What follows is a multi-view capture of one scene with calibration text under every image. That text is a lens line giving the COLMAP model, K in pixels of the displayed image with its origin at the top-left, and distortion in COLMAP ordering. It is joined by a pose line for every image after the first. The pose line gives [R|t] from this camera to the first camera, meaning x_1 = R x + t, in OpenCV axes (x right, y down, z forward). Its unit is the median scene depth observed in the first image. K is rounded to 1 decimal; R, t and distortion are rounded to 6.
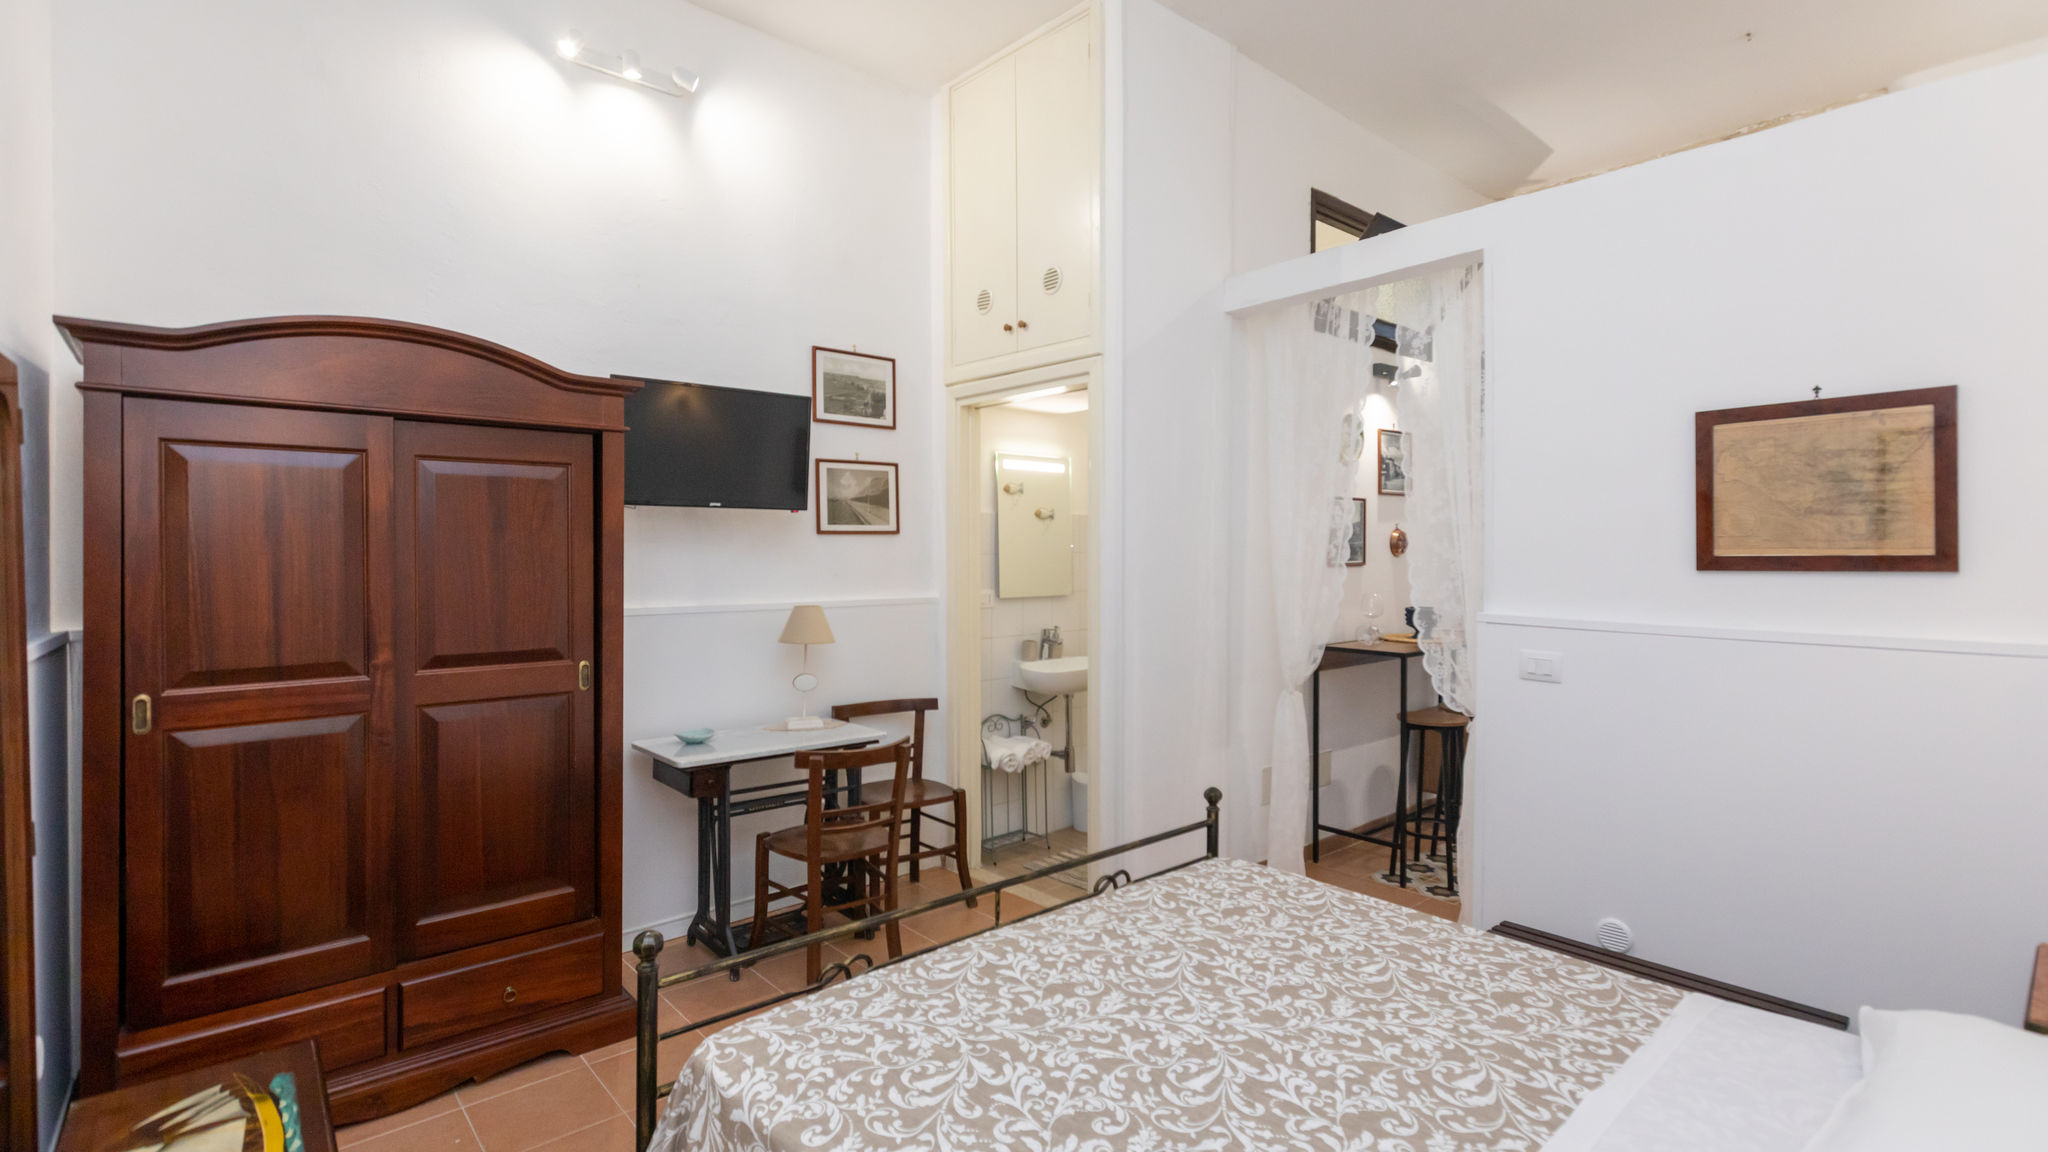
lens RADIAL K [[935.6, 0, 997.5], [0, 935.6, 548.7], [0, 0, 1]] dist [0.000178, -0.001018]
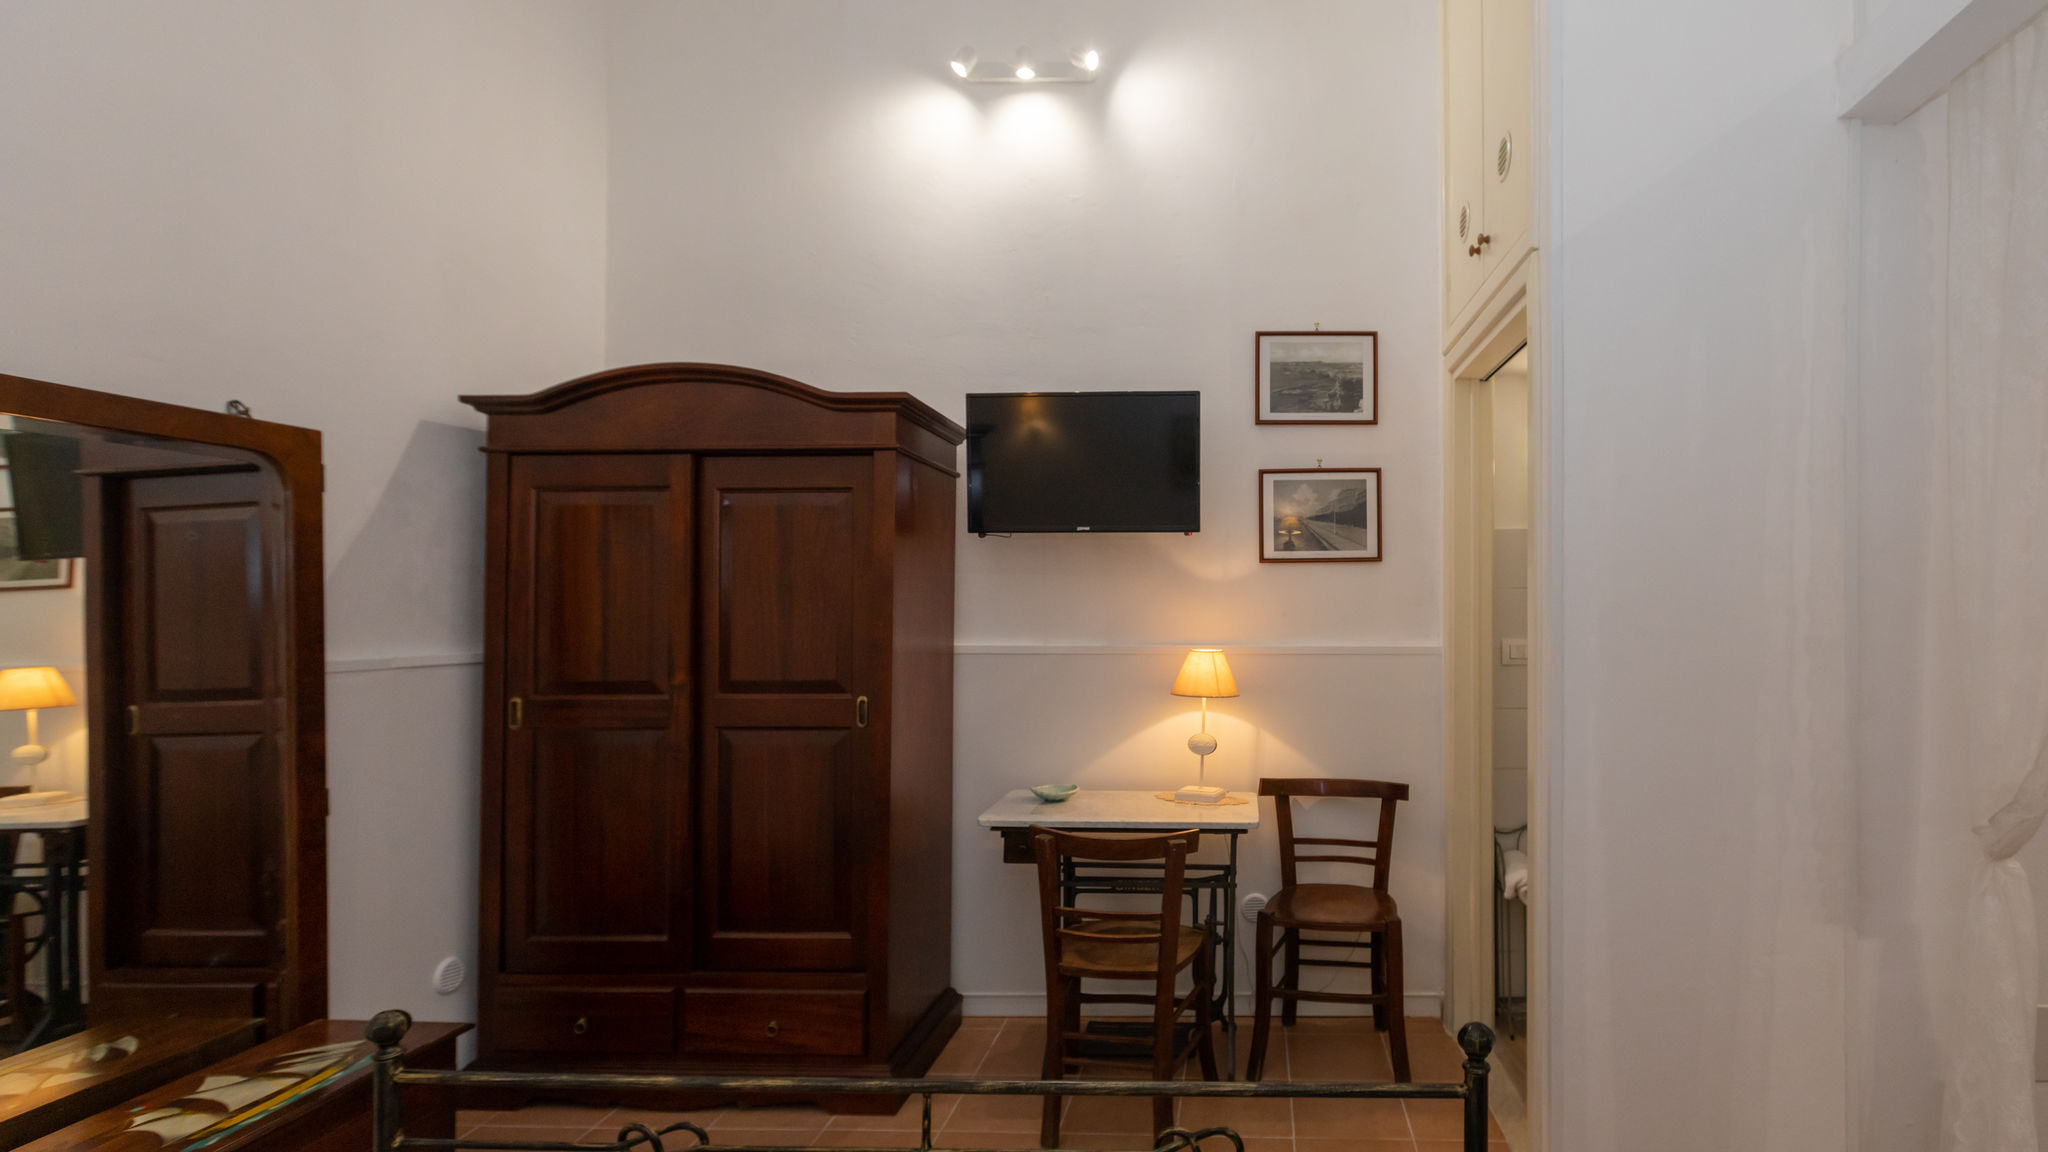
lens RADIAL K [[935.6, 0, 1157.9], [0, 935.6, 604.7], [0, 0, 1]] dist [0.000178, -0.001018]
pose [[0.749931, -0.007914, -0.661469, 0.305083], [0.005660, 0.999969, -0.005546, 0.026644], [0.661492, 0.000415, 0.749952, 0.369941]]
